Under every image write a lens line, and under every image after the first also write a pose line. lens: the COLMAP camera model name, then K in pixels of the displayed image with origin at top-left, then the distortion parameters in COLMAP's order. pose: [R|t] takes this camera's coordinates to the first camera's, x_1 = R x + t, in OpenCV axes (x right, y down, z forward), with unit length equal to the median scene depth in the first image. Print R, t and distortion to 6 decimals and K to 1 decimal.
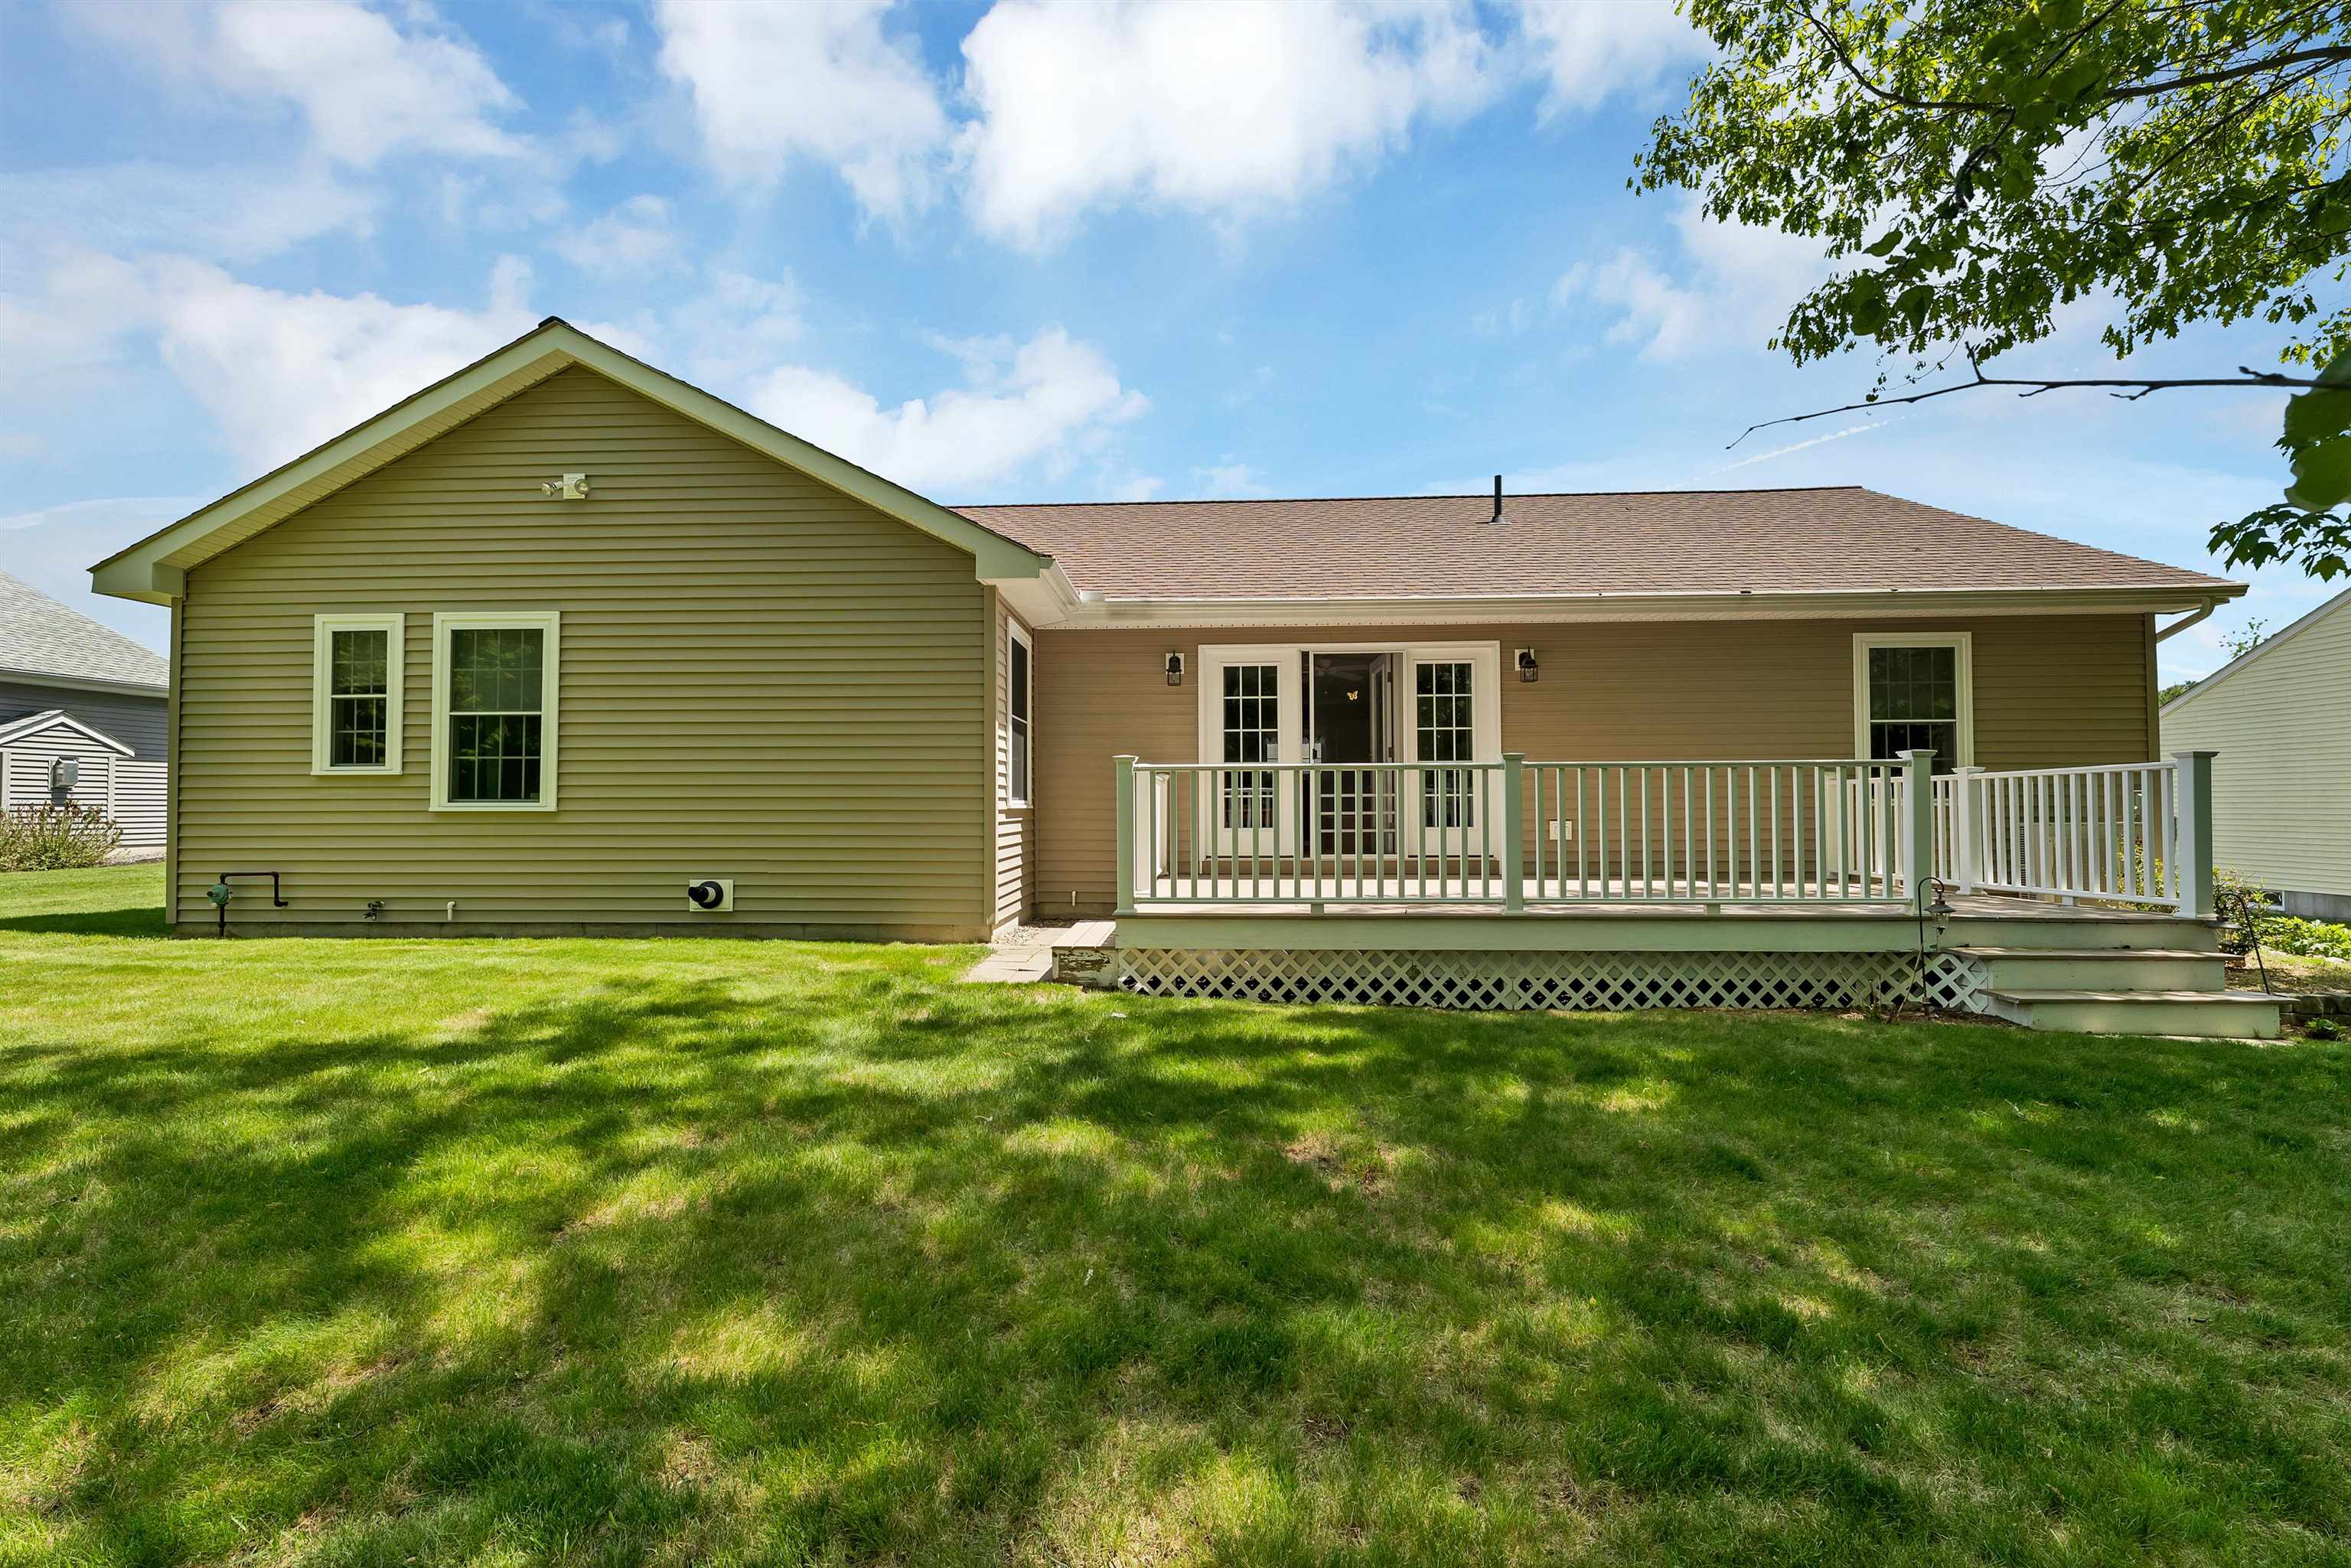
lens RADIAL K [[992.2, 0, 1179.9], [0, 992.2, 807.7], [0, 0, 1]] dist [0.000567, 0.000295]
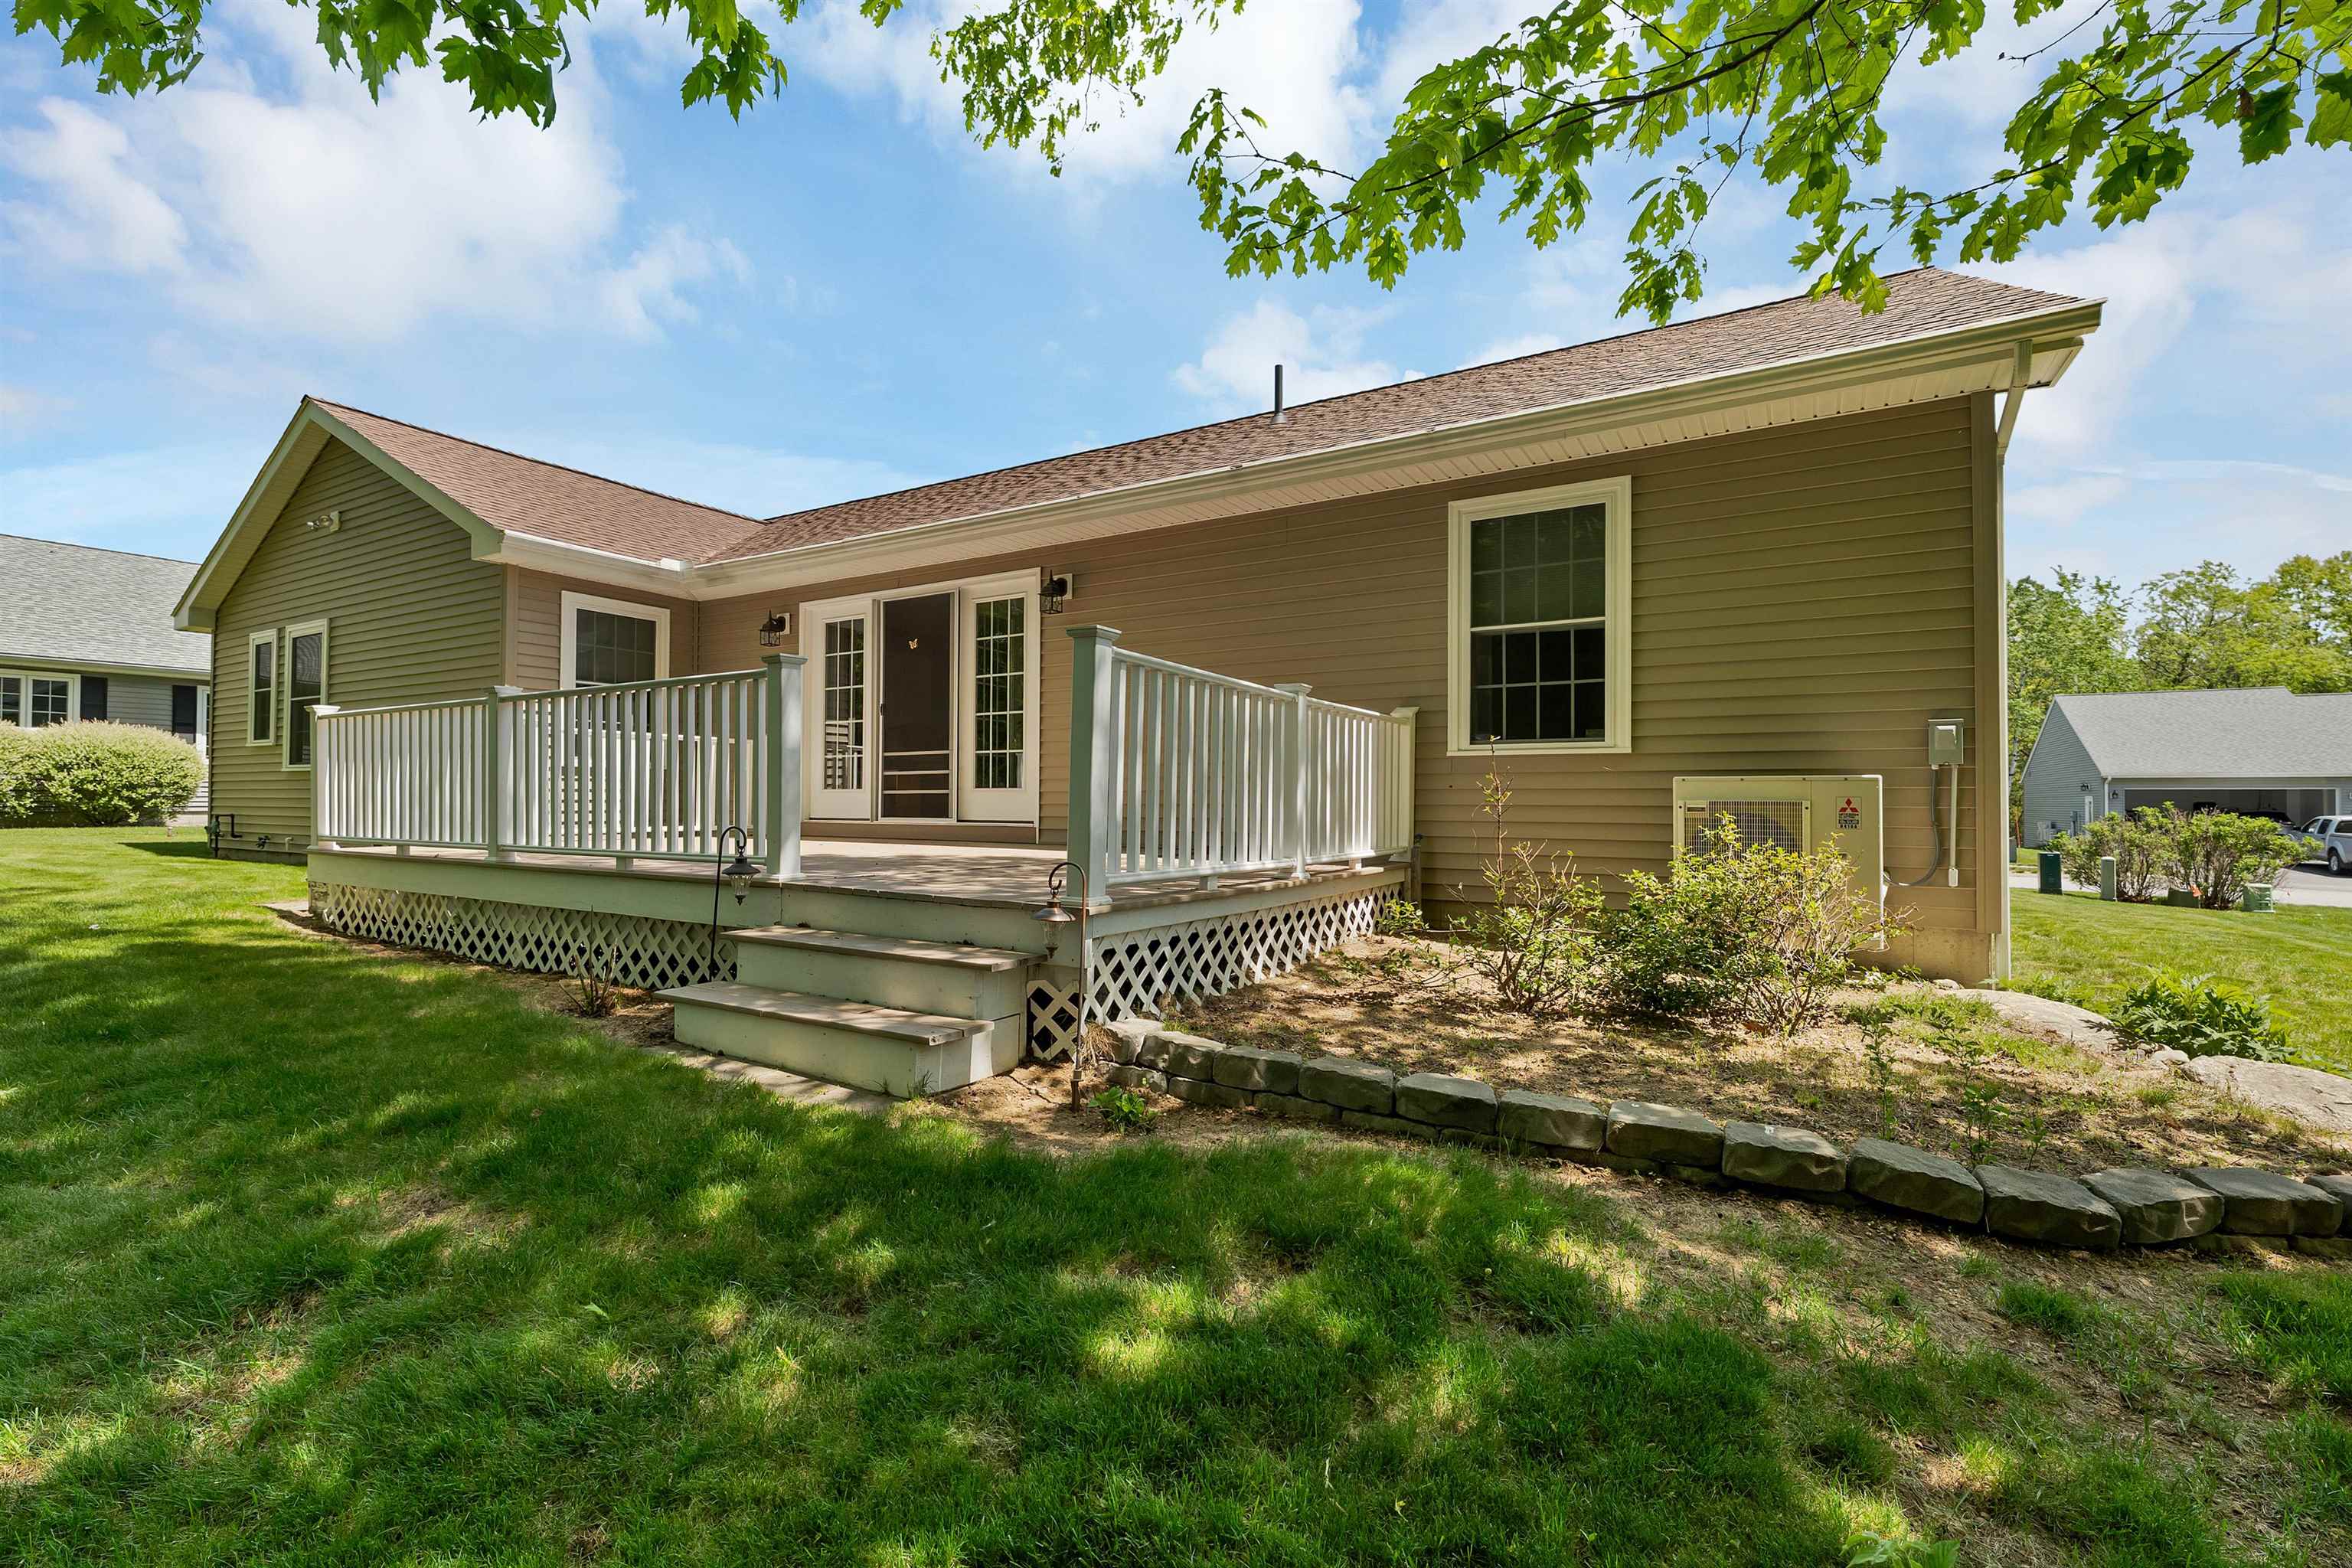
lens RADIAL K [[992.6, 0, 1180.4], [0, 992.6, 807.8], [0, 0, 1]] dist [0.000567, 0.000295]
pose [[0.883504, 0.009309, -0.468331, 0.838516], [-0.006202, 0.999947, 0.008176, 0.029577], [0.468382, -0.004319, 0.883515, 0.311595]]
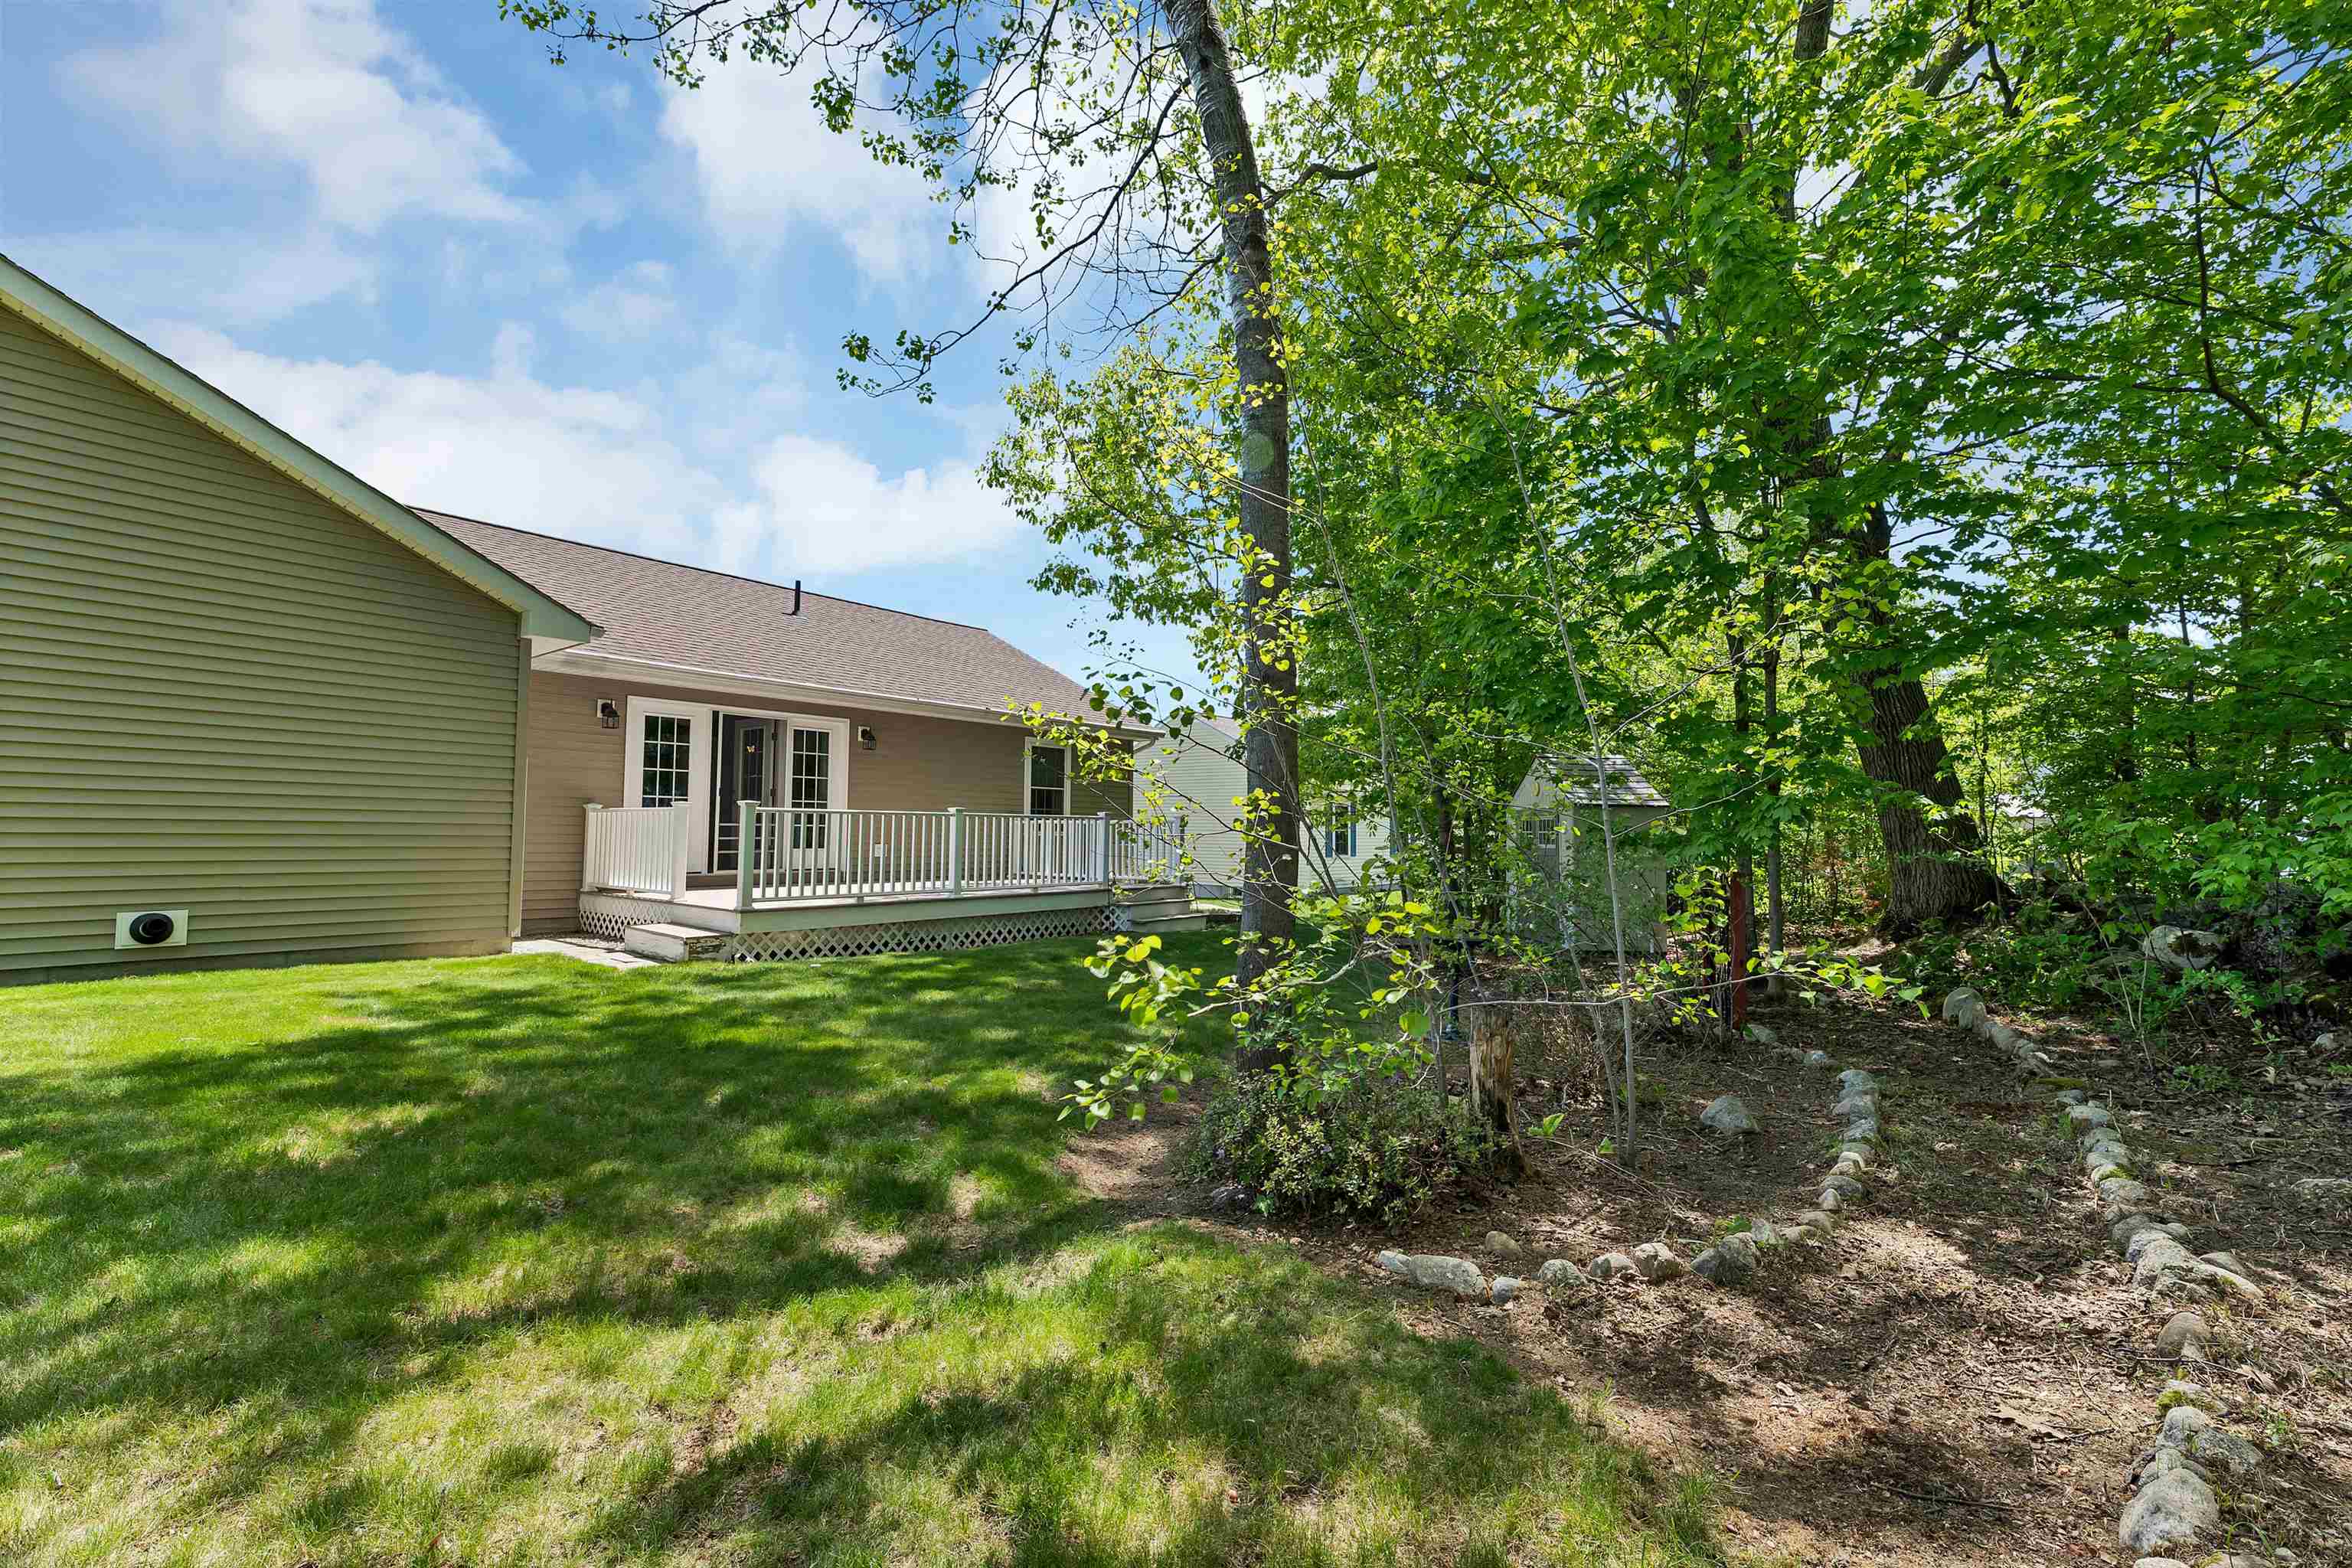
lens RADIAL K [[992.6, 0, 1180.4], [0, 992.6, 807.8], [0, 0, 1]] dist [0.000567, 0.000295]
pose [[0.577644, 0.028869, 0.815778, -0.579123], [-0.015099, 0.999581, -0.024682, -0.010572], [-0.816149, 0.001940, 0.577839, -0.232616]]
